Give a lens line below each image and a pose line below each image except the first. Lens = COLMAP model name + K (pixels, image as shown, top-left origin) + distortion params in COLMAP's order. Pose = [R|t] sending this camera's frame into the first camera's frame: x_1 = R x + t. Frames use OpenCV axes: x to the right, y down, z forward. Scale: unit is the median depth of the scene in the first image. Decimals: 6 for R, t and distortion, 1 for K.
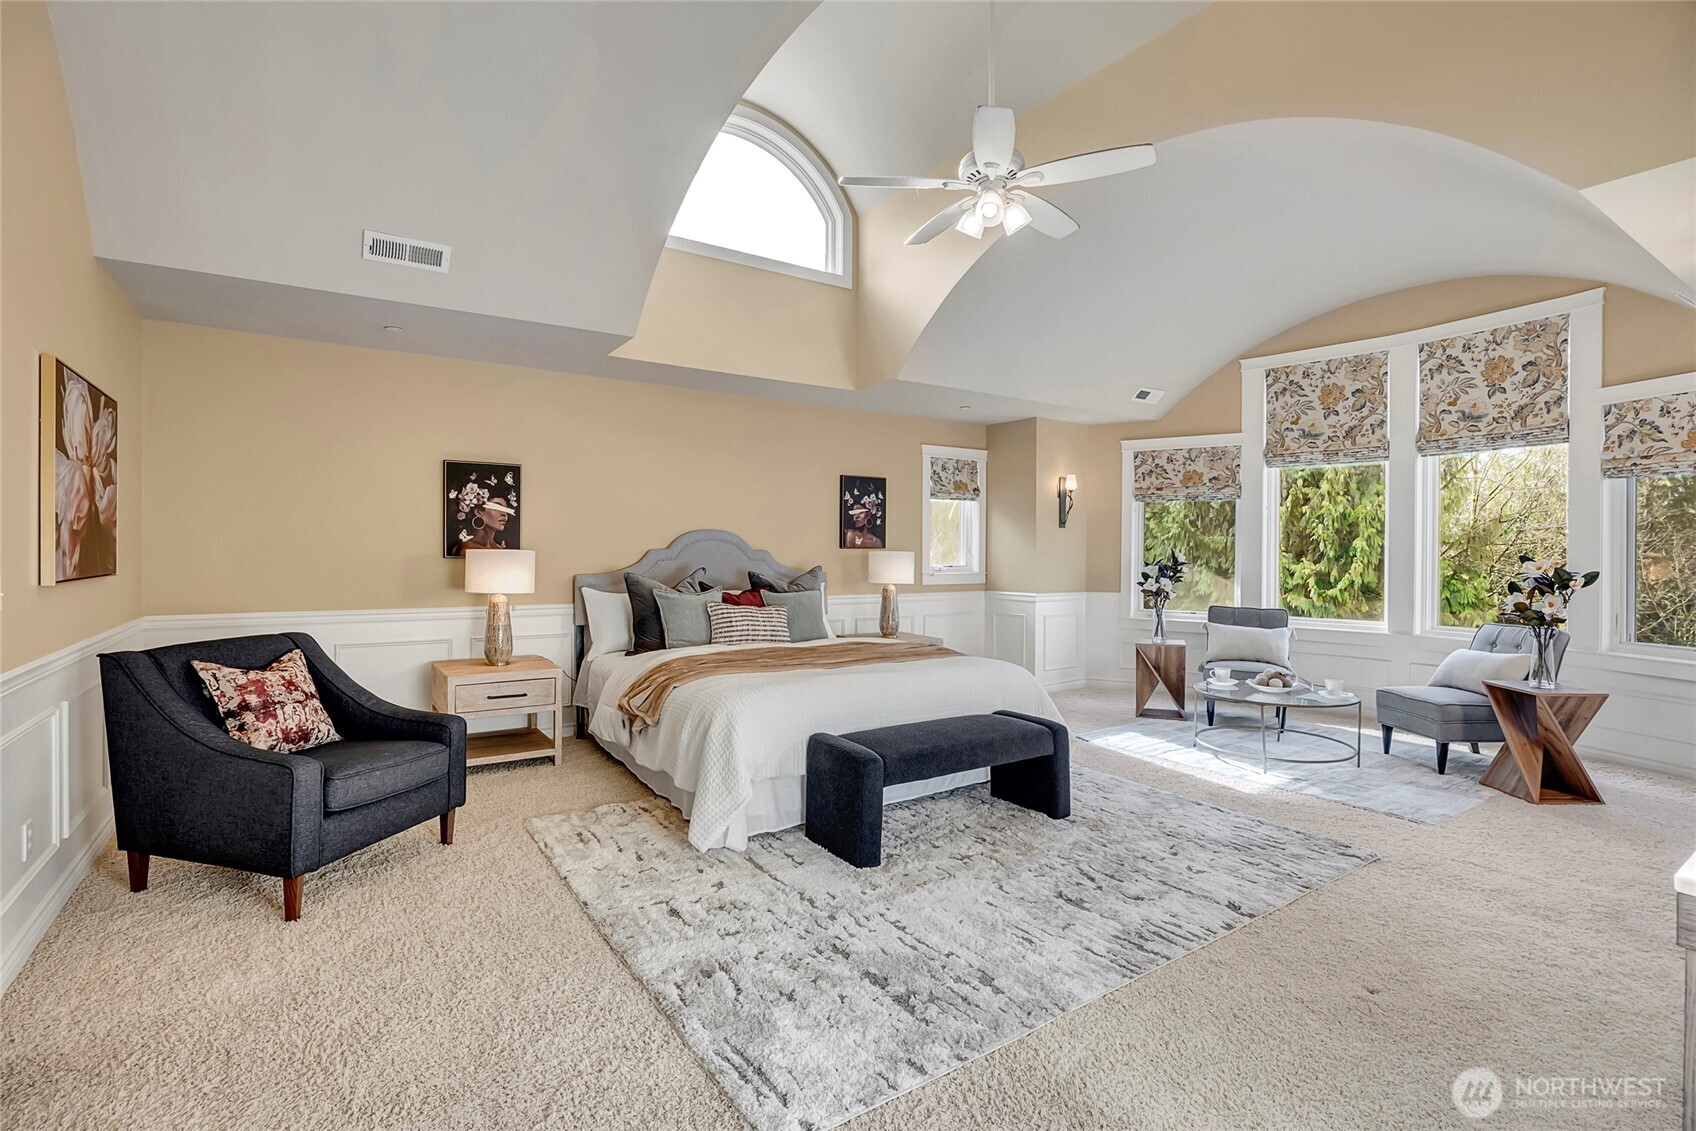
lens RADIAL K [[787.8, 0, 848.0], [0, 787.8, 565.5], [0, 0, 1]] dist [0.022755, 0.000174]
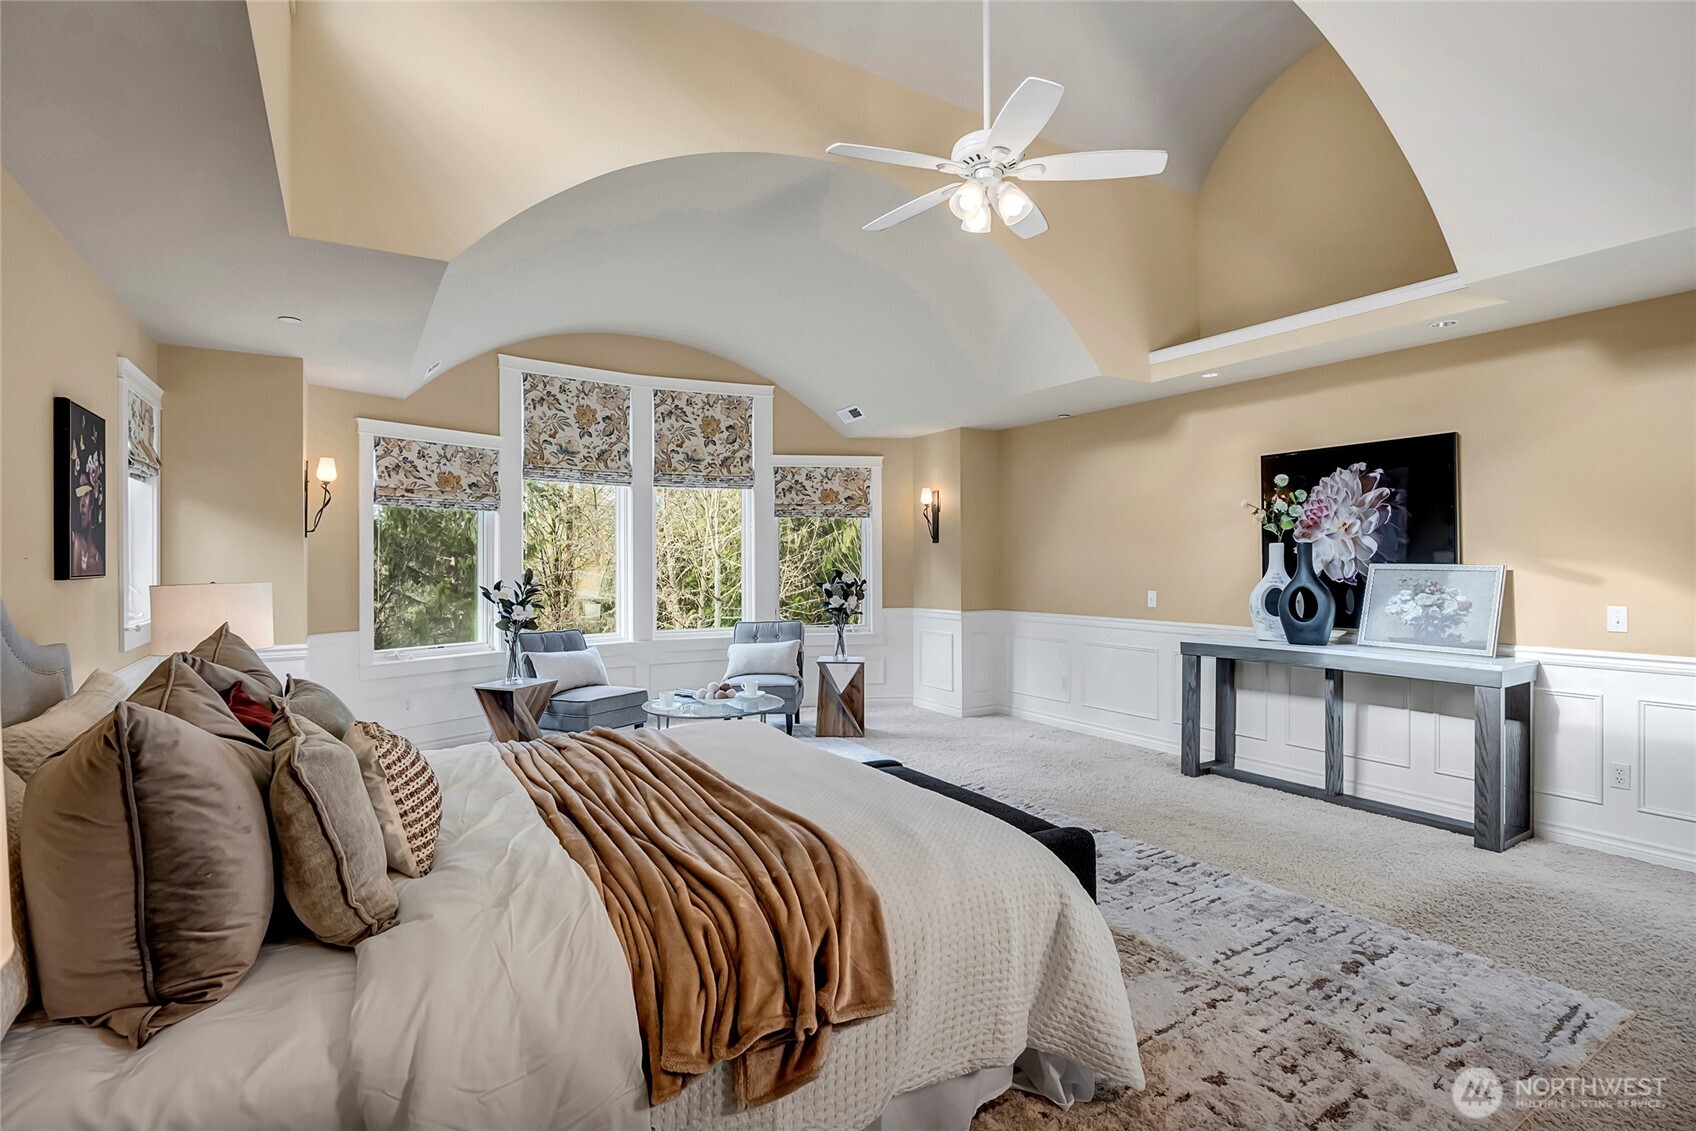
lens RADIAL K [[816.1, 0, 848.0], [0, 816.1, 565.5], [0, 0, 1]] dist [-0.014659, 0.000267]
pose [[0.048930, -0.004095, 0.998794, -0.482803], [0.034412, 0.999405, 0.002412, -0.016815], [-0.998209, 0.034253, 0.049041, 0.722143]]
